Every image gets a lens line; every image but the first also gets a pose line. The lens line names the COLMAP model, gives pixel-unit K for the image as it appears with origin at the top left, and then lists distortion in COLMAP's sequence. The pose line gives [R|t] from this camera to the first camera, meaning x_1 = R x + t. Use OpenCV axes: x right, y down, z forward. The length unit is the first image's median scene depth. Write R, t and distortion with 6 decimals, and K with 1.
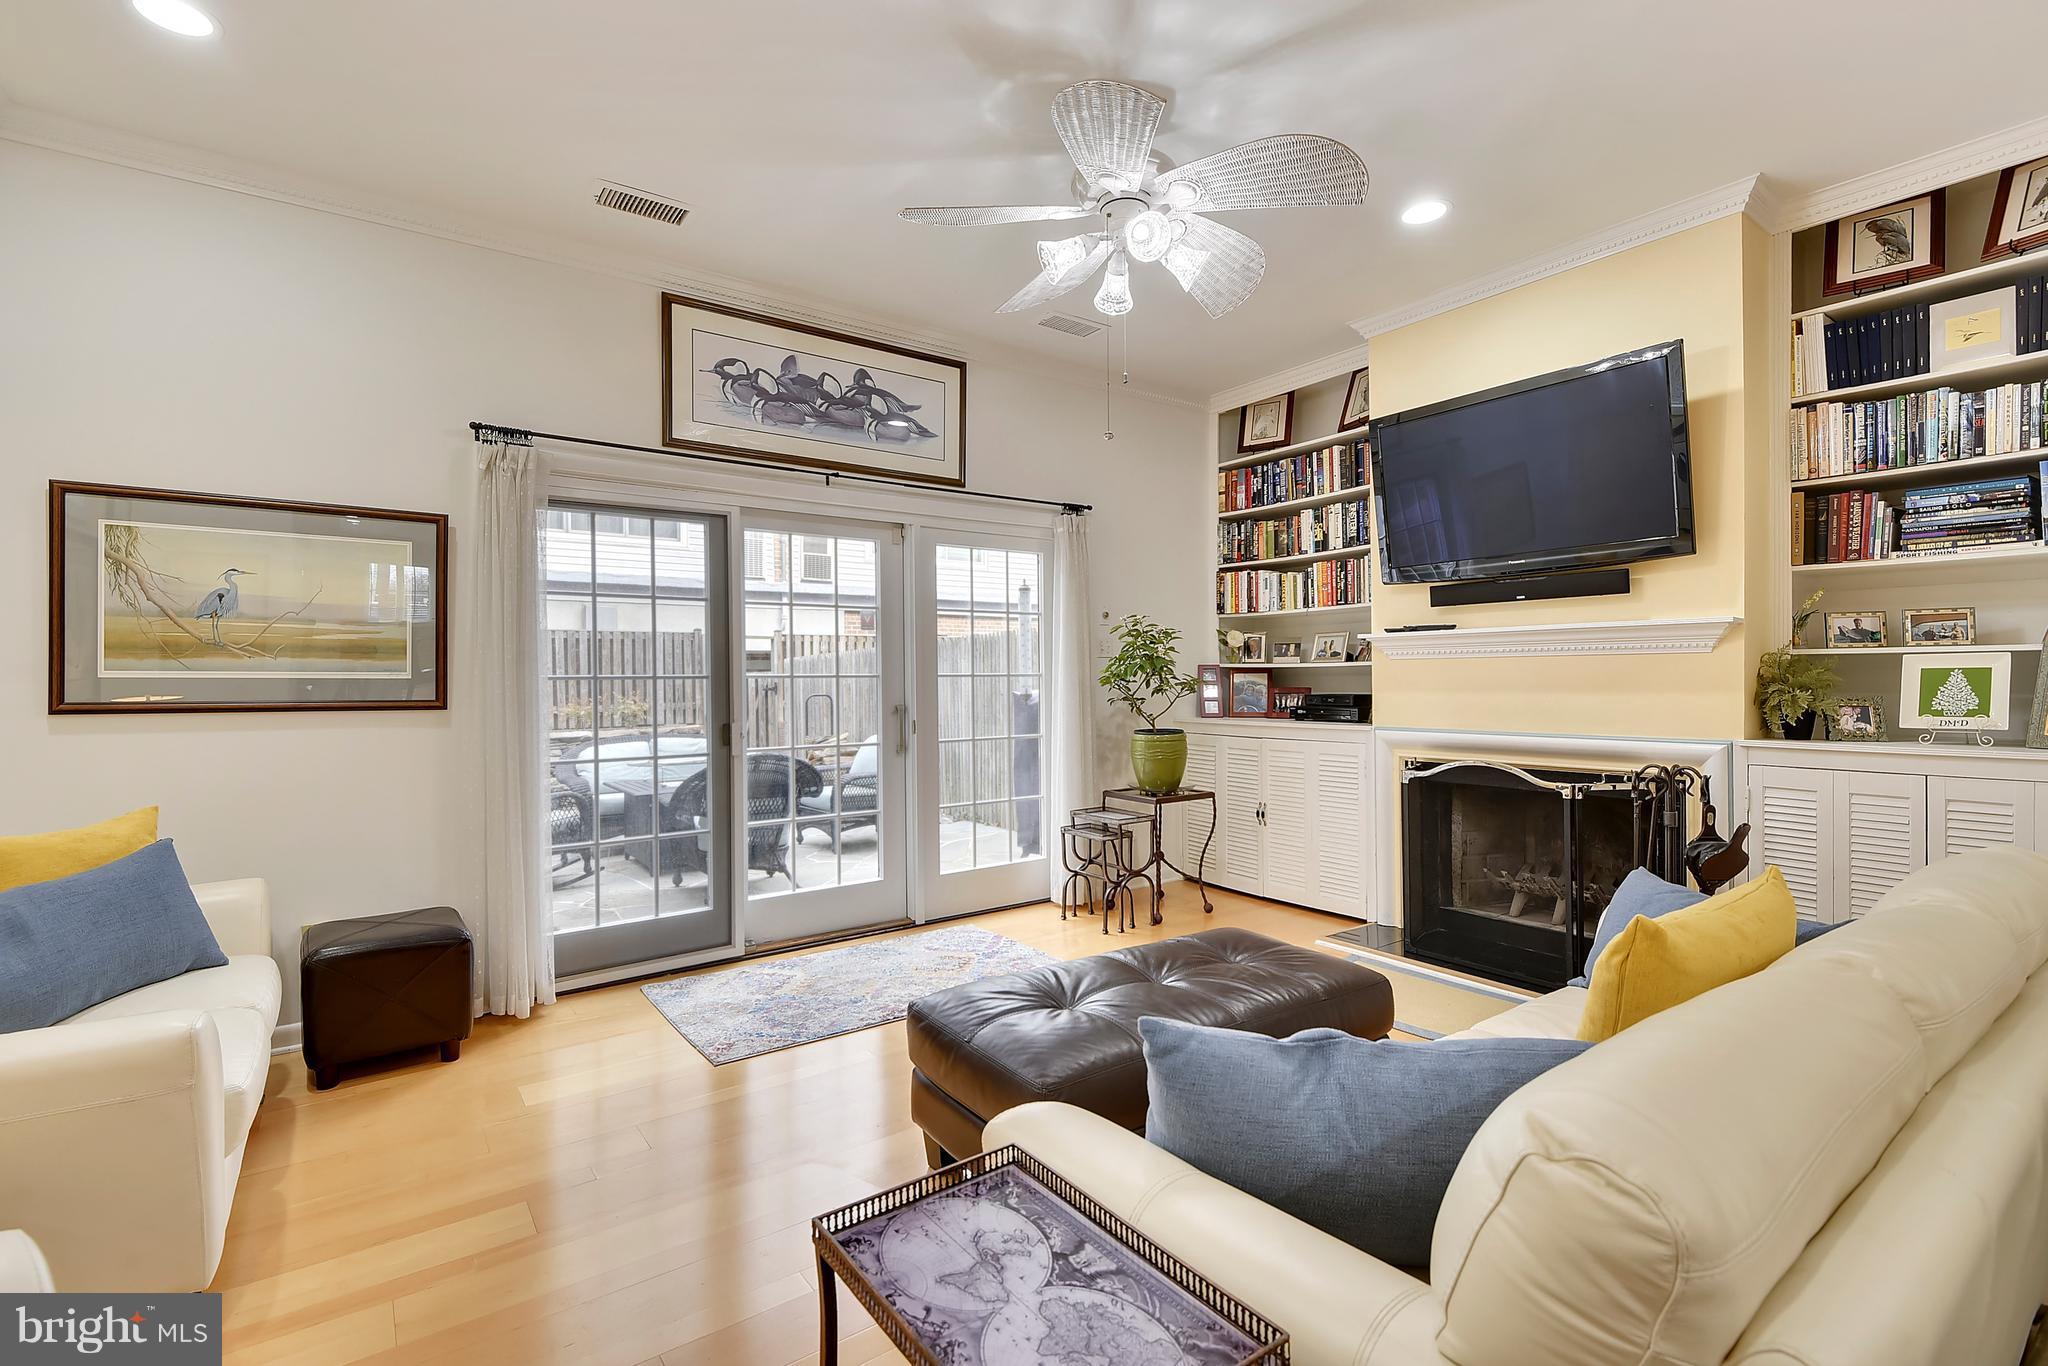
lens RADIAL K [[941.3, 0, 1038.9], [0, 941.3, 678.7], [0, 0, 1]] dist [0.001581, -0.000201]
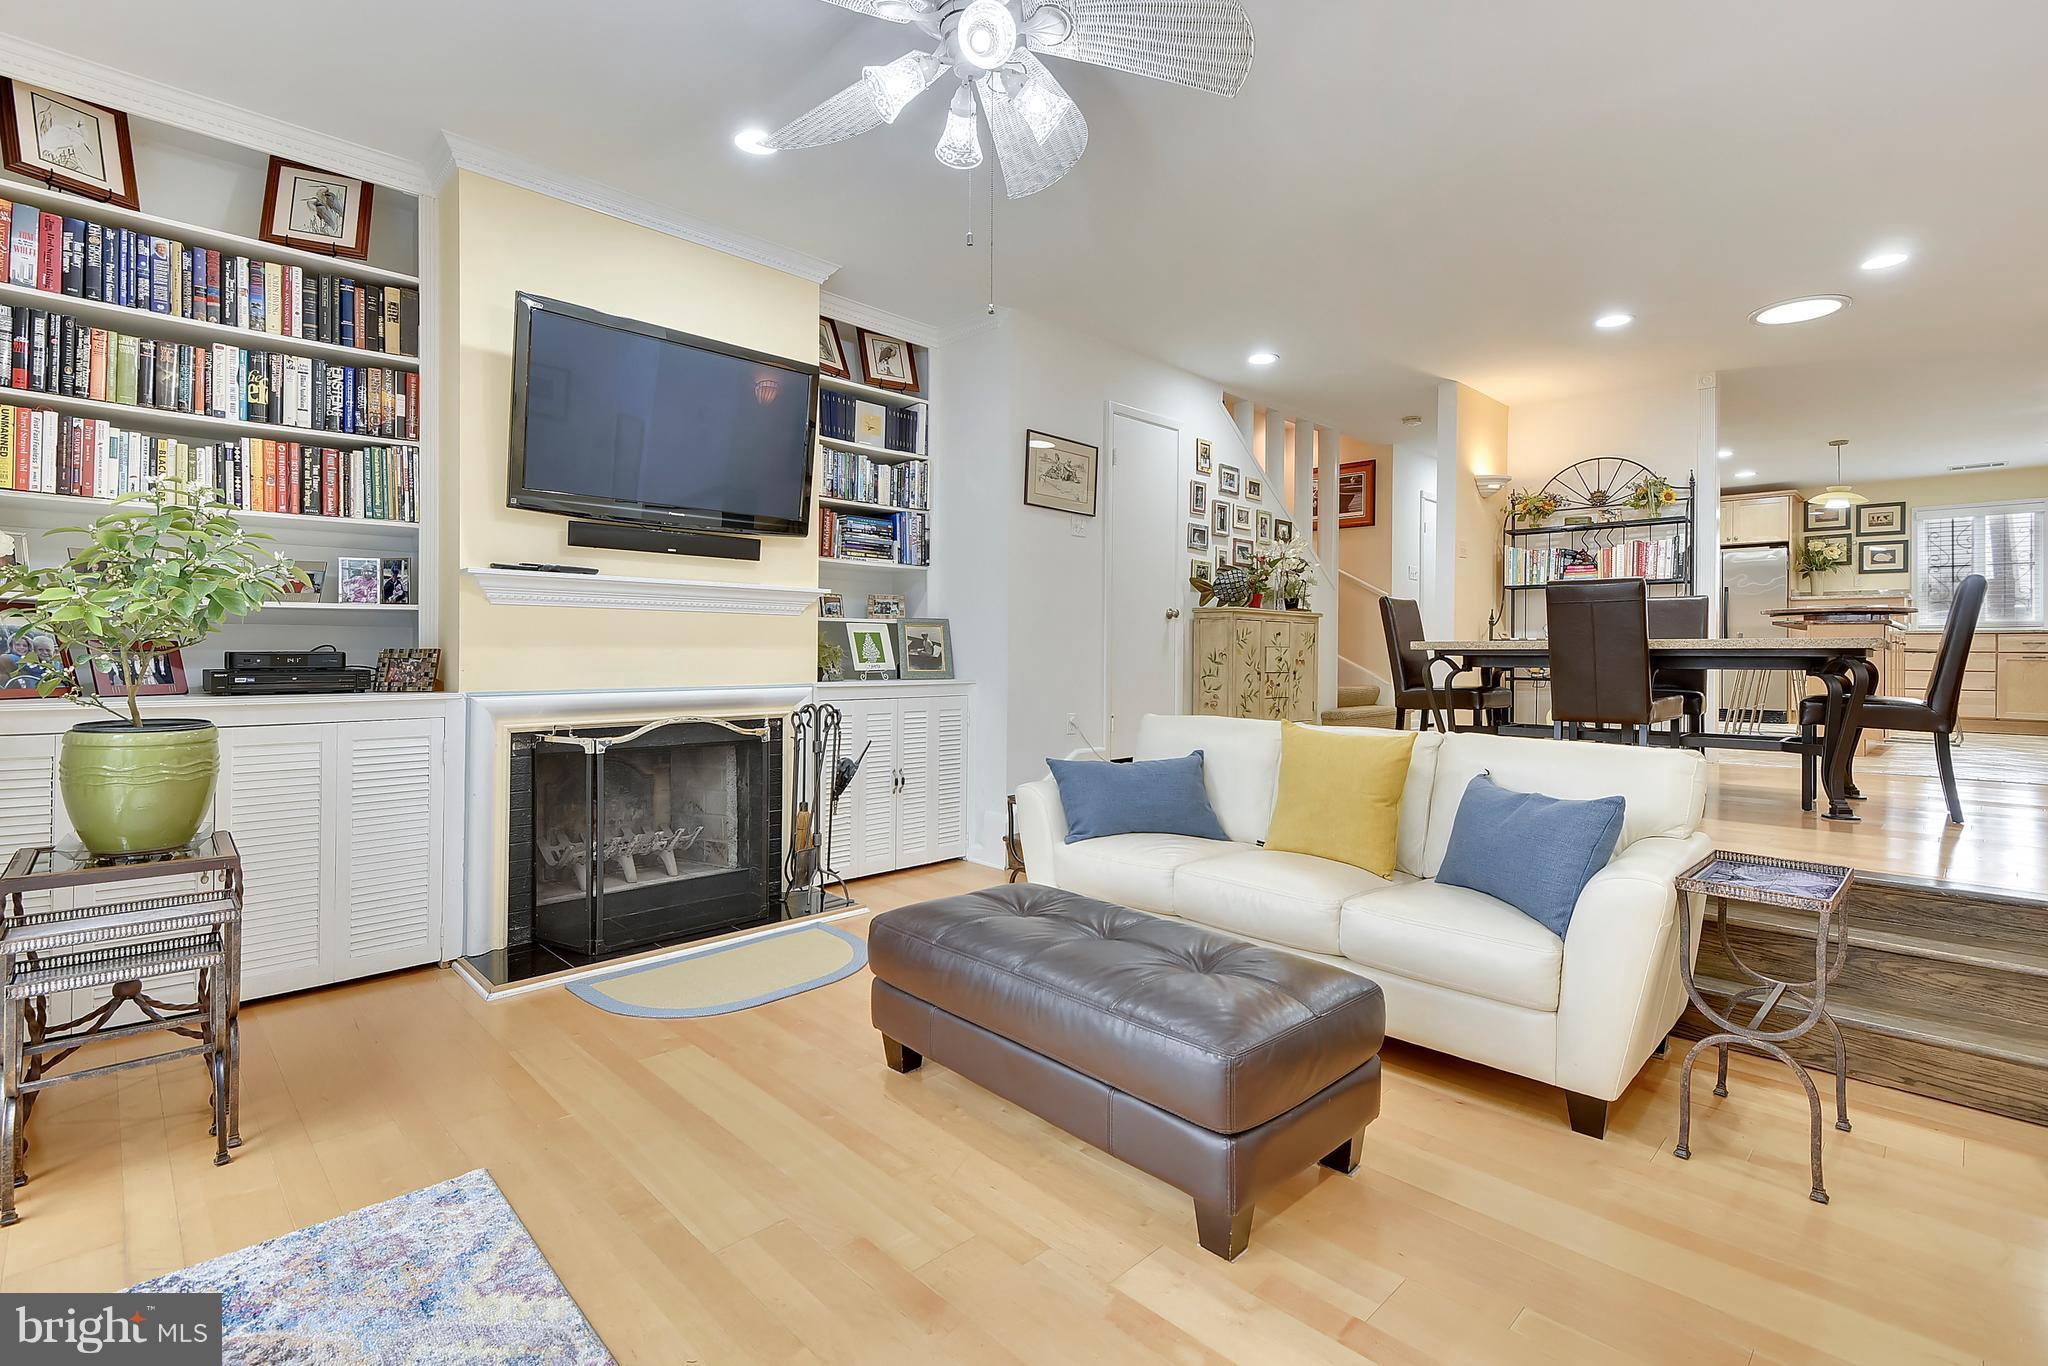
lens RADIAL K [[916.4, 0, 1025.6], [0, 916.4, 643.9], [0, 0, 1]] dist [-0.012533, -0.000455]
pose [[-0.144464, 0.004468, 0.989500, -0.431975], [-0.015262, 0.999861, -0.006743, 0.010731], [-0.989392, -0.016076, -0.144376, 0.671707]]
